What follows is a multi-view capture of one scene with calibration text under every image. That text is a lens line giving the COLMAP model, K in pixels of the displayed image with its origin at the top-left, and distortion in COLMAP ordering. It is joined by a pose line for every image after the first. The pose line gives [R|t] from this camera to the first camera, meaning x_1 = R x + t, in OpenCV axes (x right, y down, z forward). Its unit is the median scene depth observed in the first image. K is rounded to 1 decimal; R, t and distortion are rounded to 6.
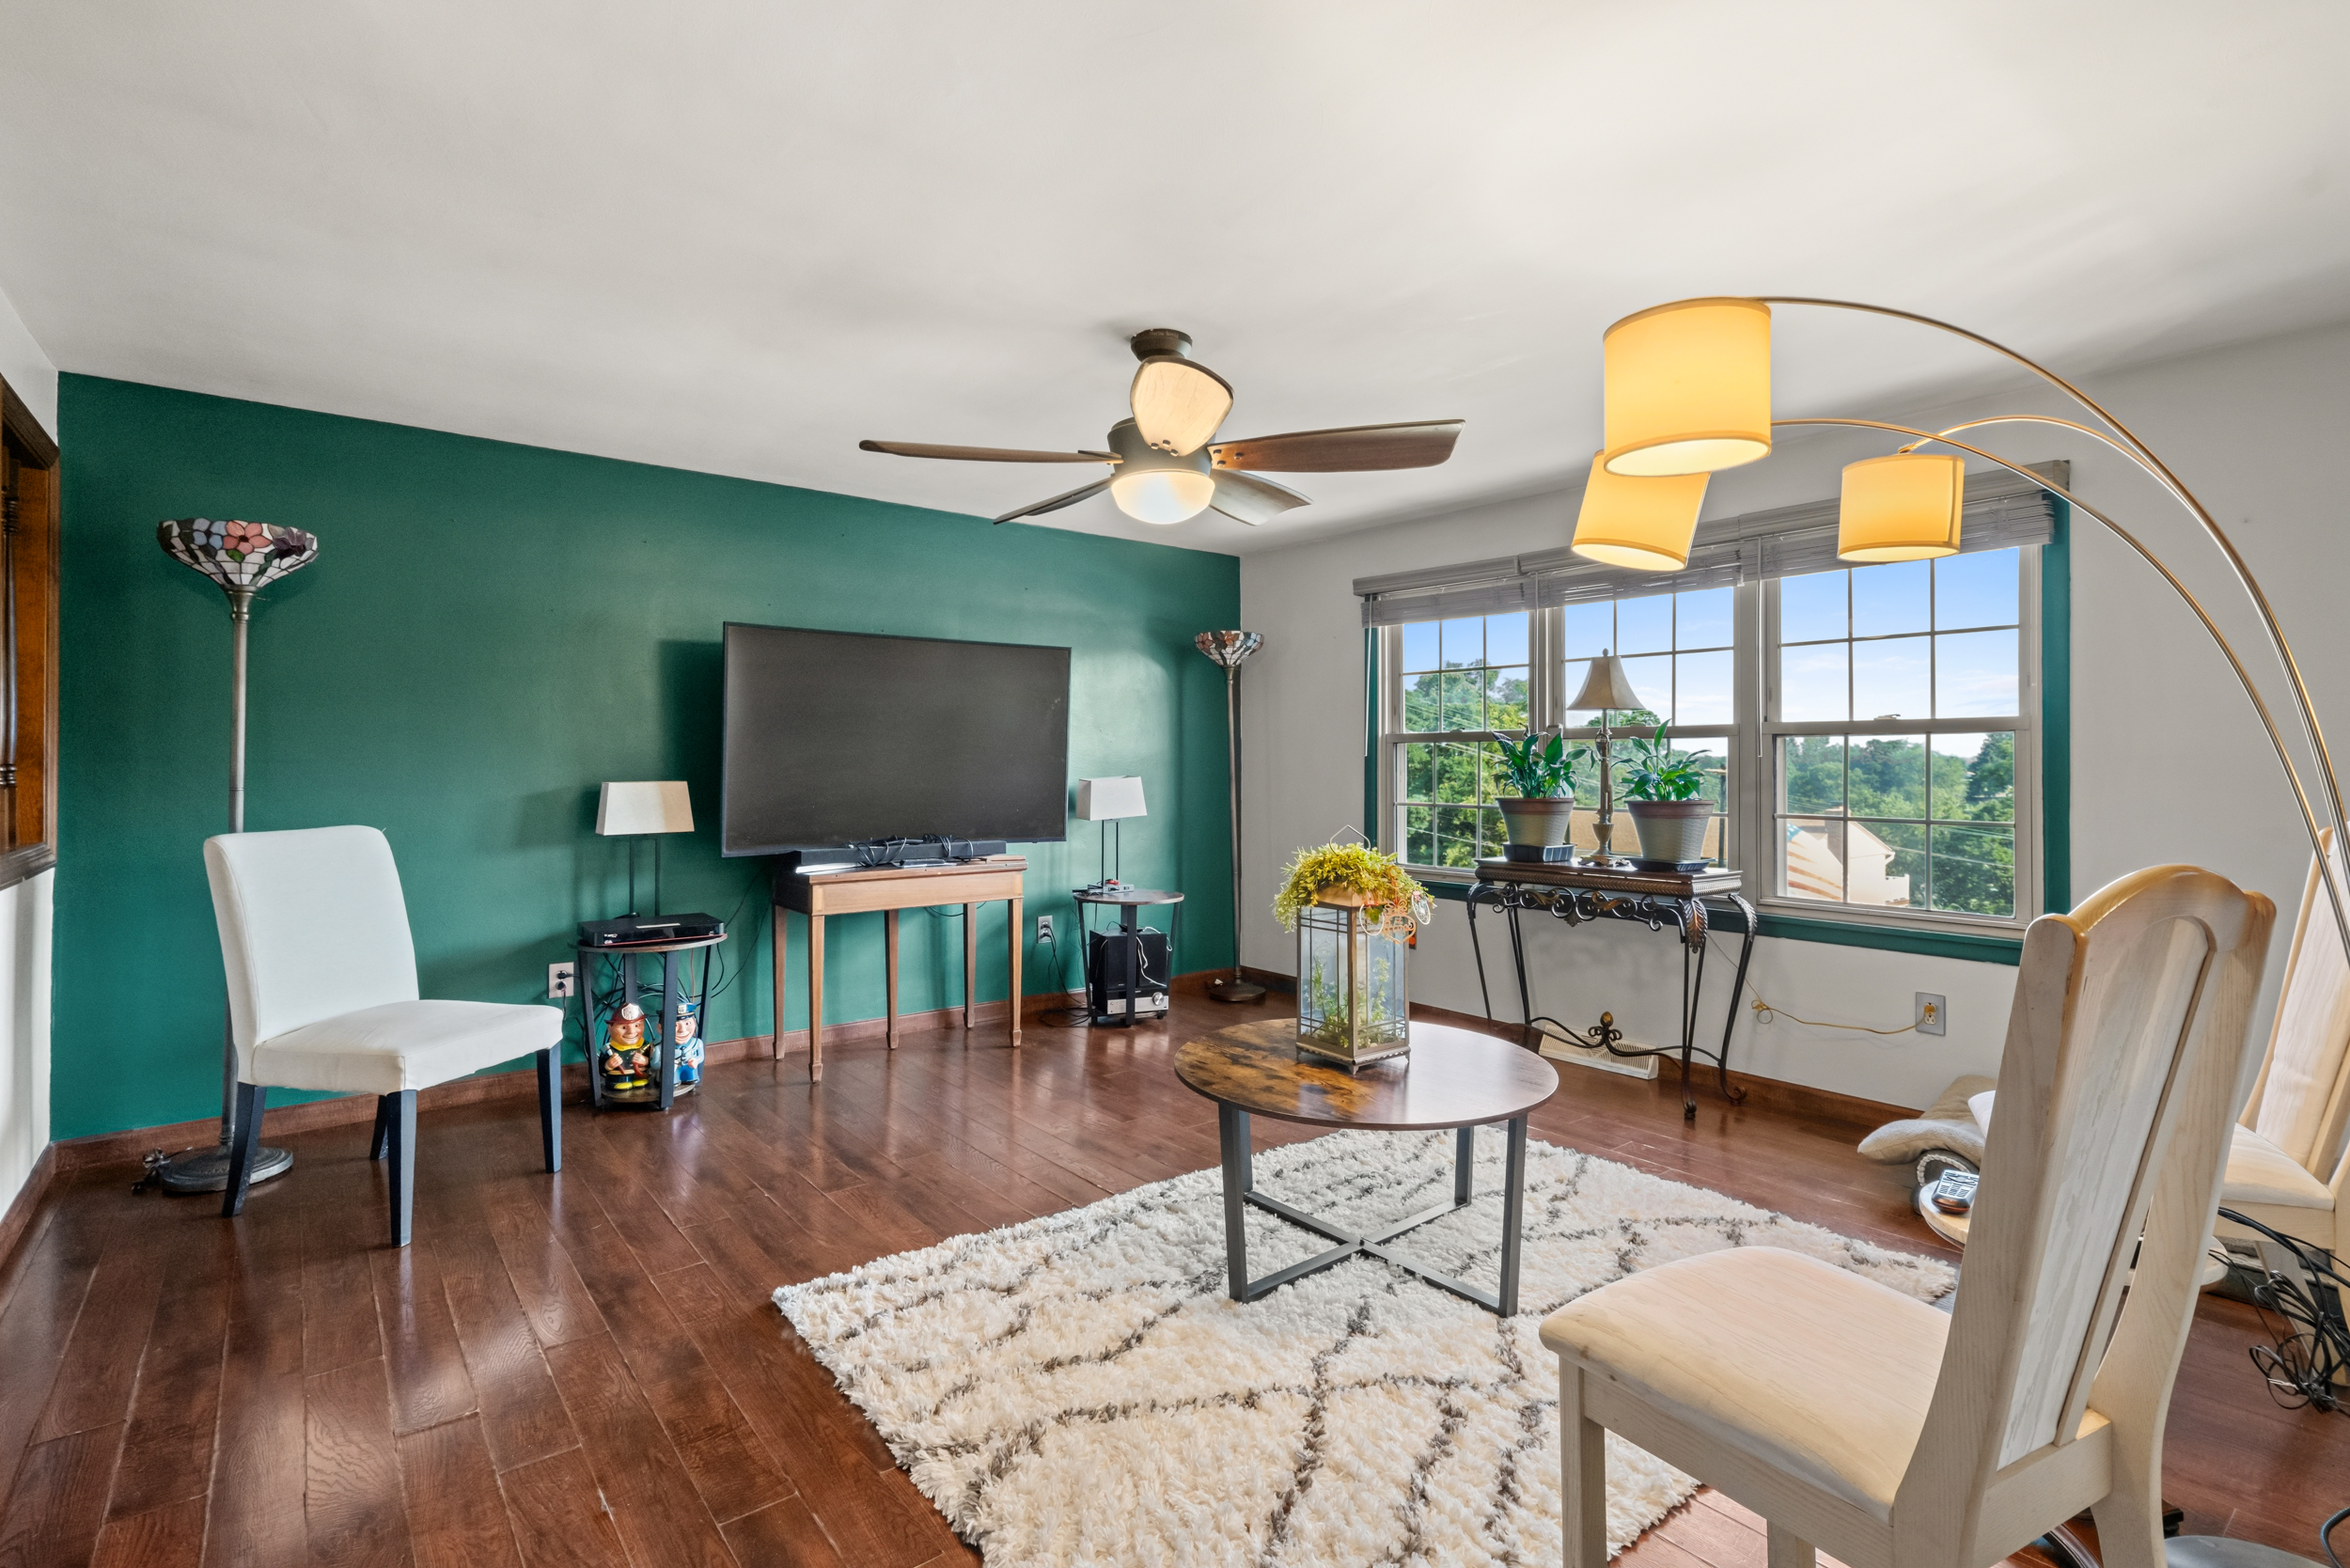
lens RADIAL K [[1104.3, 0, 1132.1], [0, 1104.3, 776.5], [0, 0, 1]] dist [-0.001522, 0.000173]
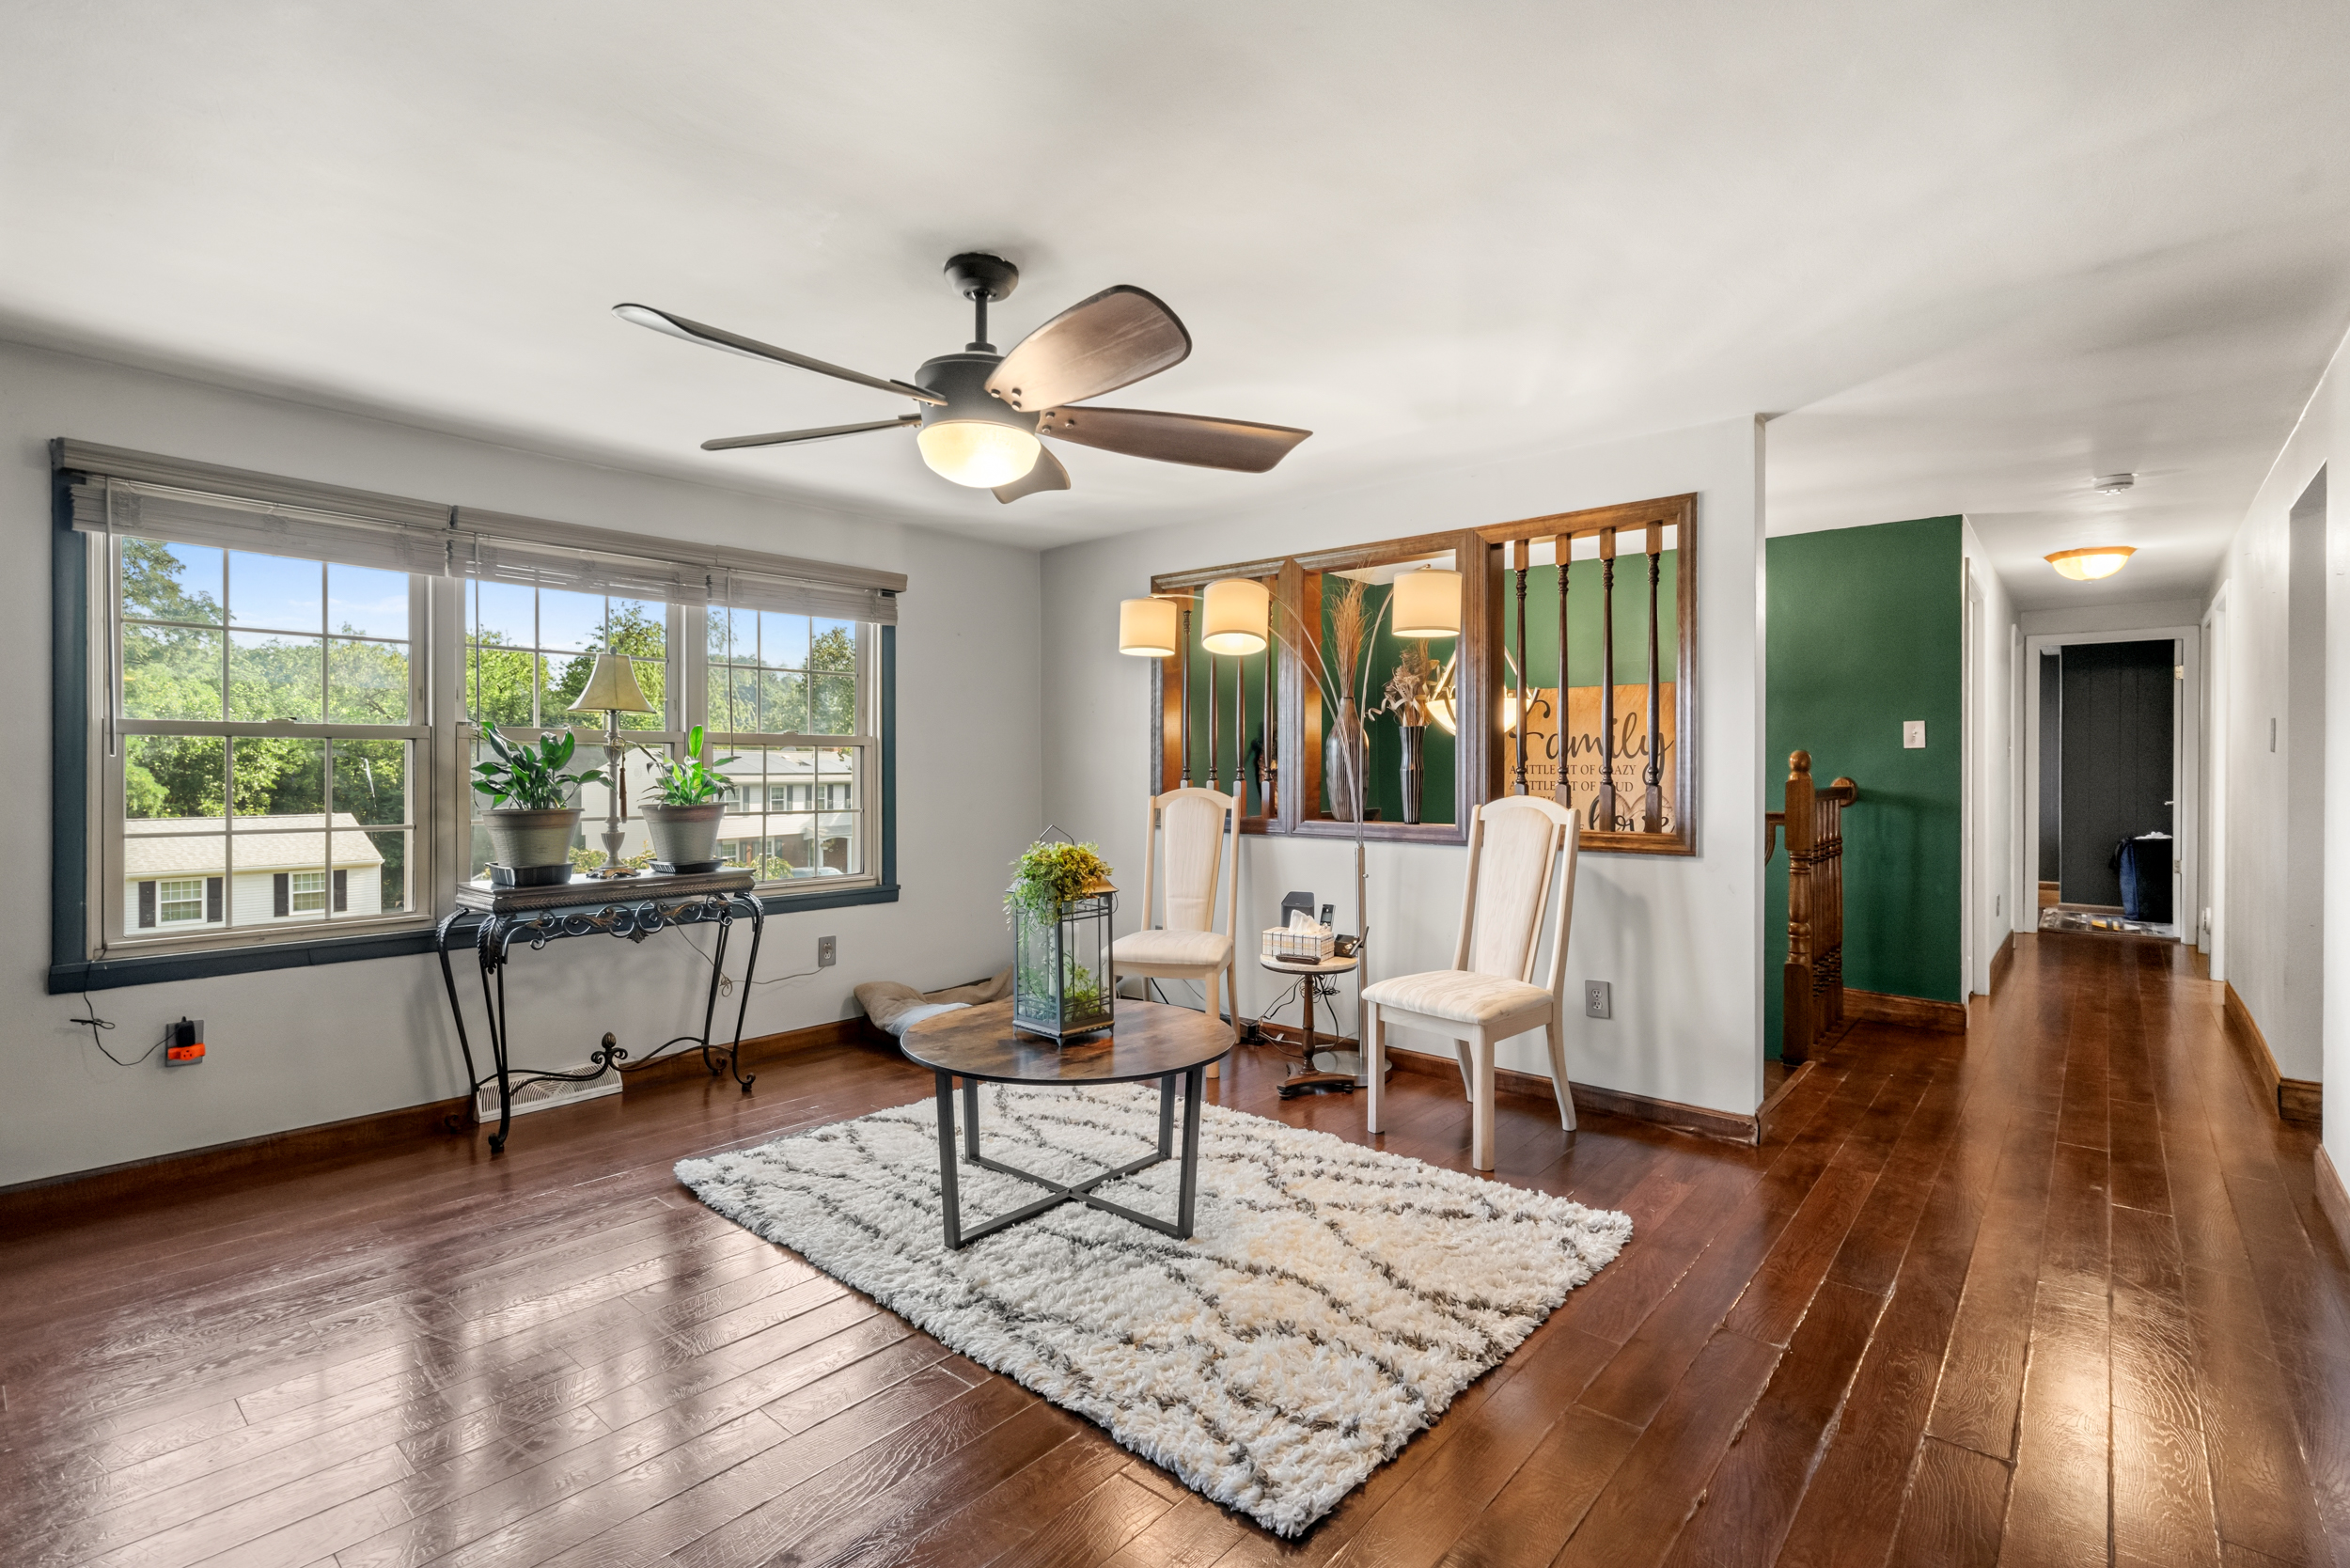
lens RADIAL K [[1086.0, 0, 1181.4], [0, 1086.0, 768.1], [0, 0, 1]] dist [0.020726, -0.000048]
pose [[-0.213911, 0.000122, 0.976853, -0.826997], [0.010441, 0.999943, 0.002162, -0.013203], [-0.976797, 0.010662, -0.213901, 1.017269]]
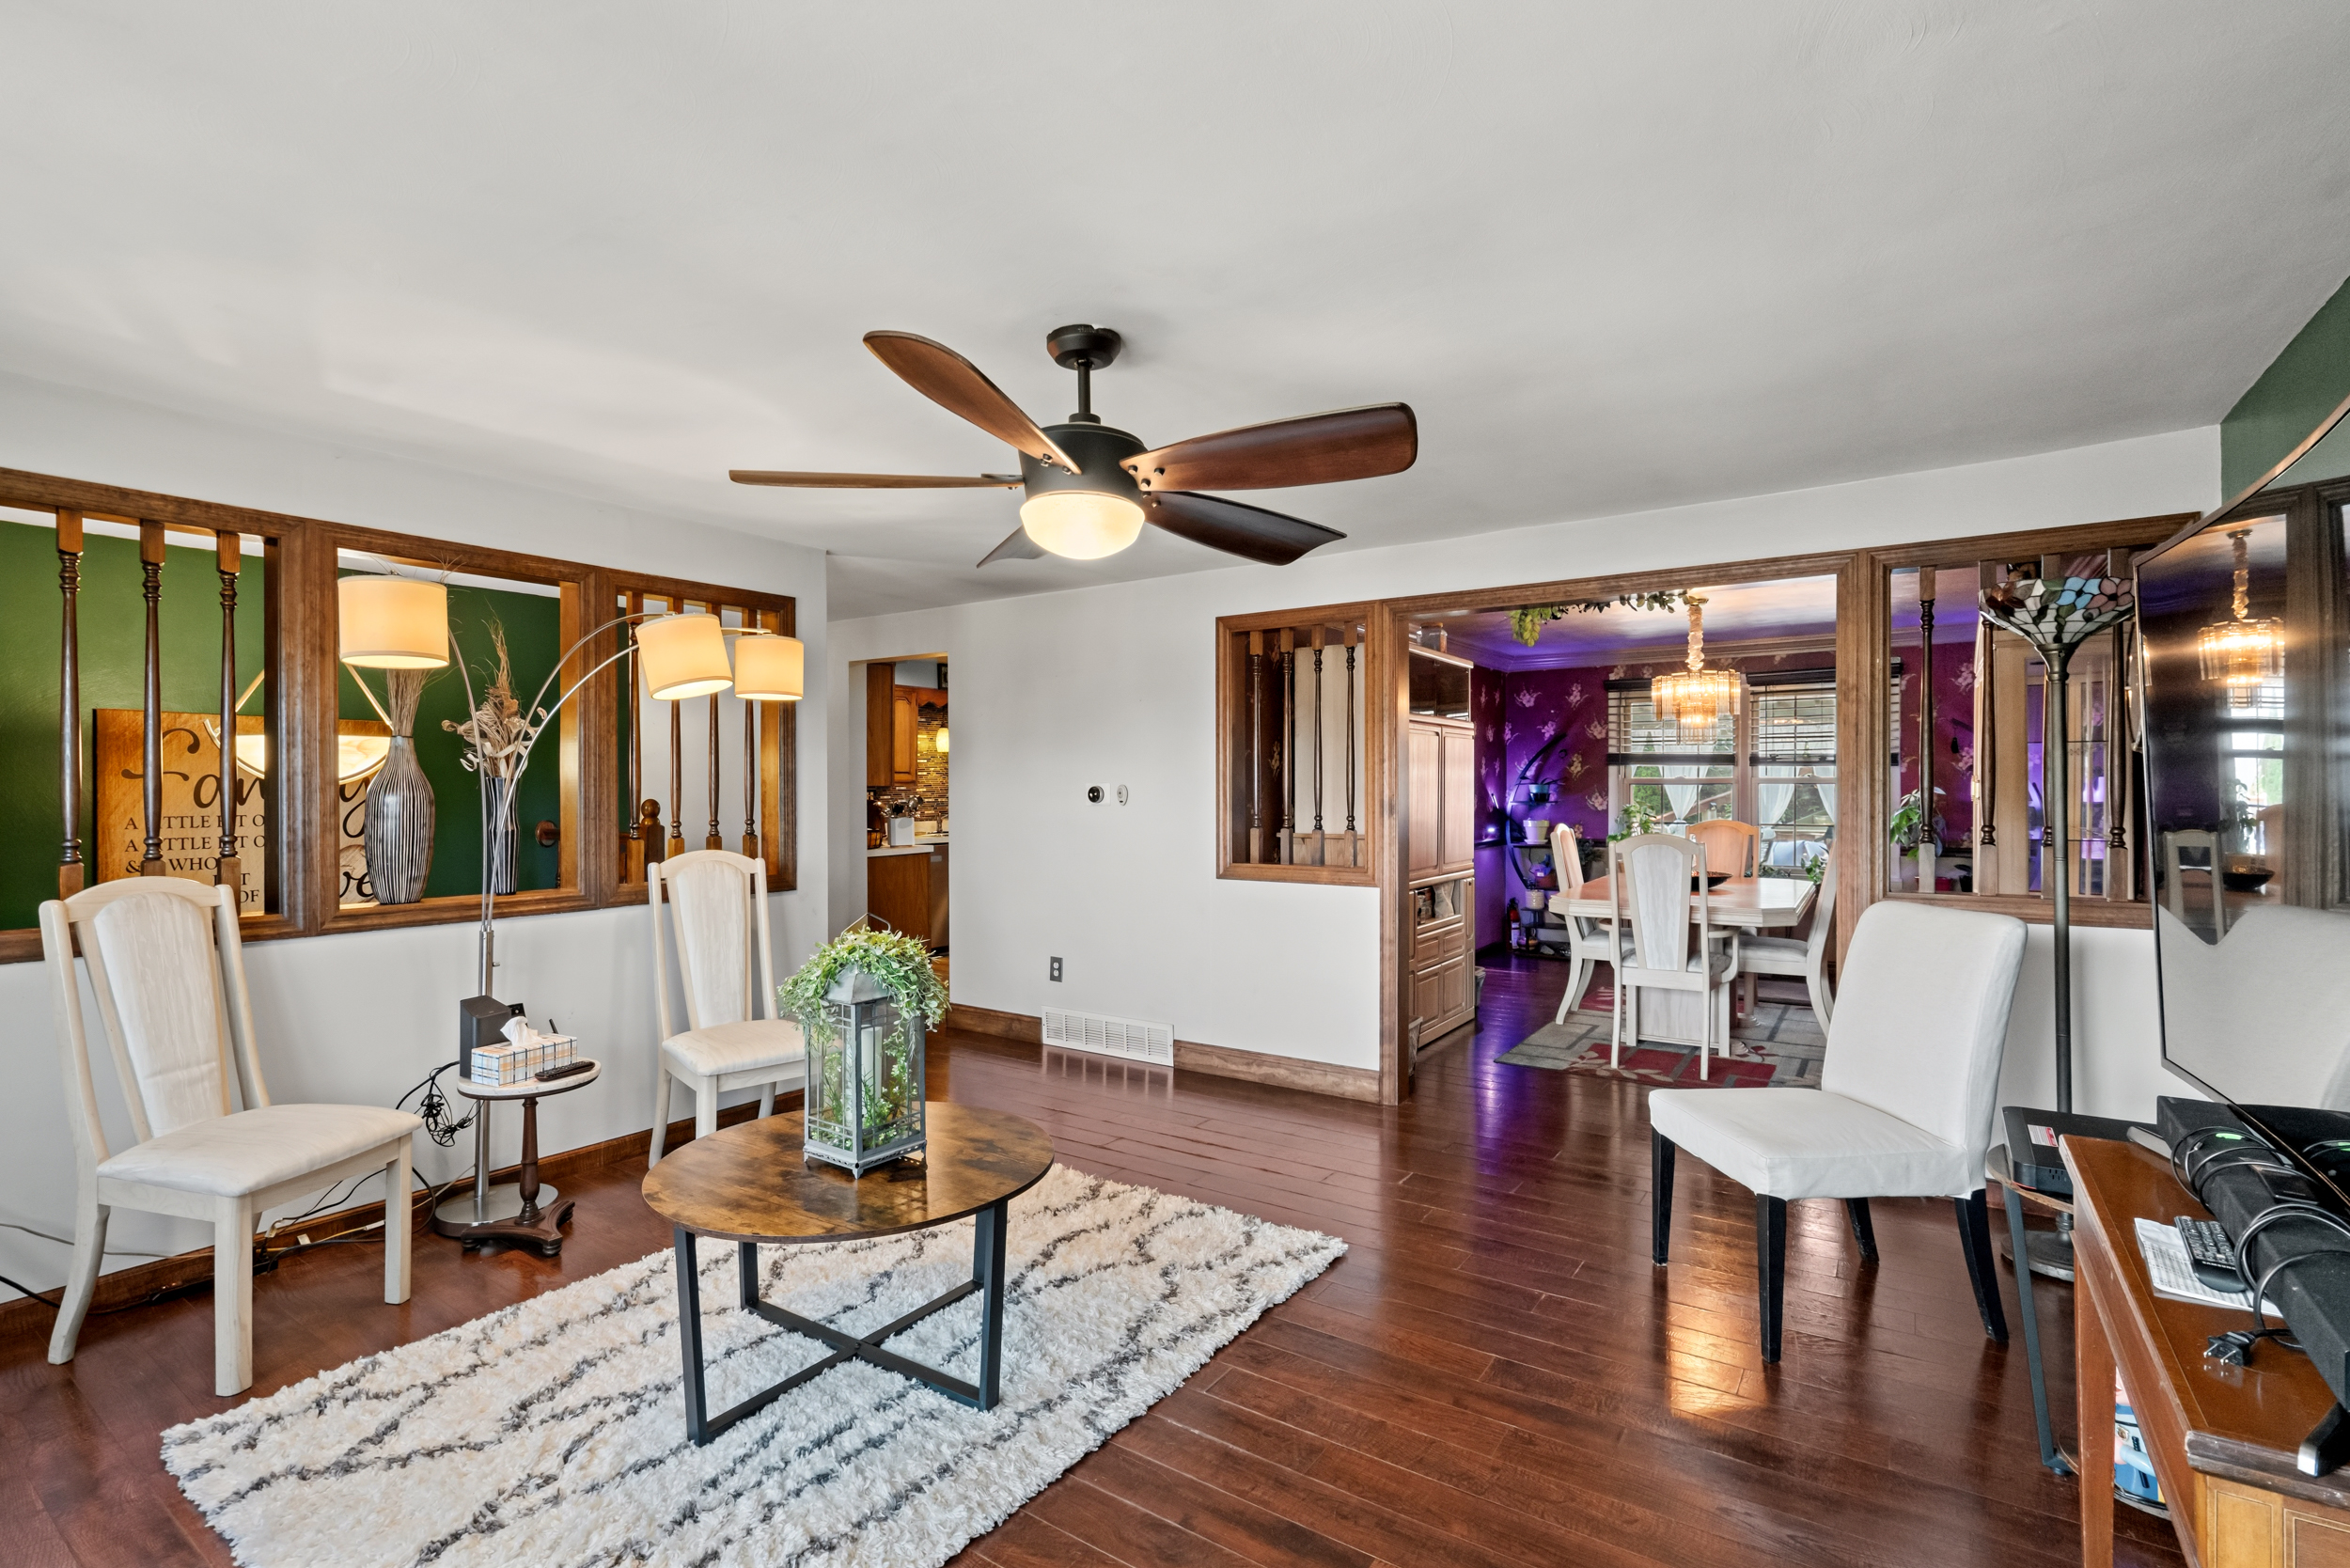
lens RADIAL K [[1104.3, 0, 1132.1], [0, 1104.3, 776.5], [0, 0, 1]] dist [-0.001522, 0.000173]
pose [[-0.955257, 0.008669, -0.295651, 0.234430], [0.009051, 0.999959, 0.000076, -0.057805], [0.295639, -0.002603, -0.955296, 1.790656]]
